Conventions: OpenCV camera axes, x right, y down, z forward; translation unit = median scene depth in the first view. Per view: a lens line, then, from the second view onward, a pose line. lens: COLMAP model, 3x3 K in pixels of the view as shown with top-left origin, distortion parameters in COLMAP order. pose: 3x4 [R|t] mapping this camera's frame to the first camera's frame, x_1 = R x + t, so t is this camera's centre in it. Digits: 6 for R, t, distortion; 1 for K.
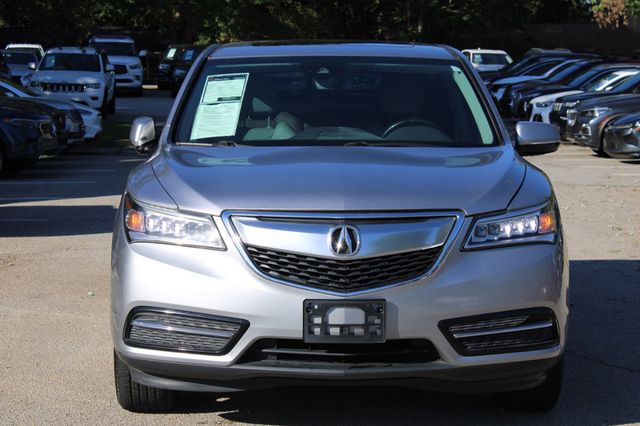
lens RADIAL K [[1586.1, 0, 320.0], [0, 1586.1, 213.0], [0, 0, 1]] dist [0.086818, 0.128139]
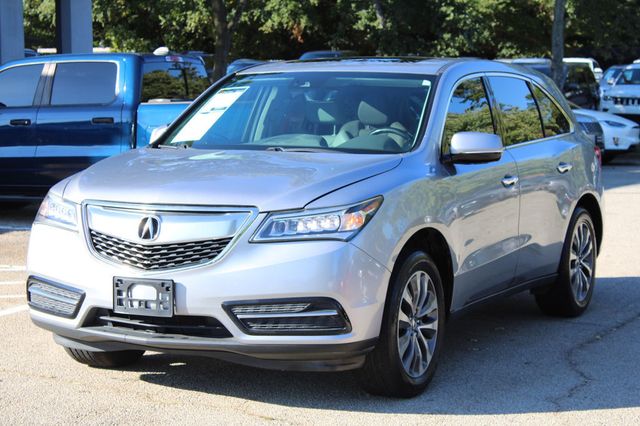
lens RADIAL K [[1508.9, 0, 320.0], [0, 1508.9, 213.0], [0, 0, 1]] dist [-0.007461, 0.053268]
pose [[0.897101, 0.038751, -0.440123, 0.611052], [-0.040958, 0.999151, 0.004487, -0.004135], [0.439923, 0.014001, 0.897926, 0.050257]]
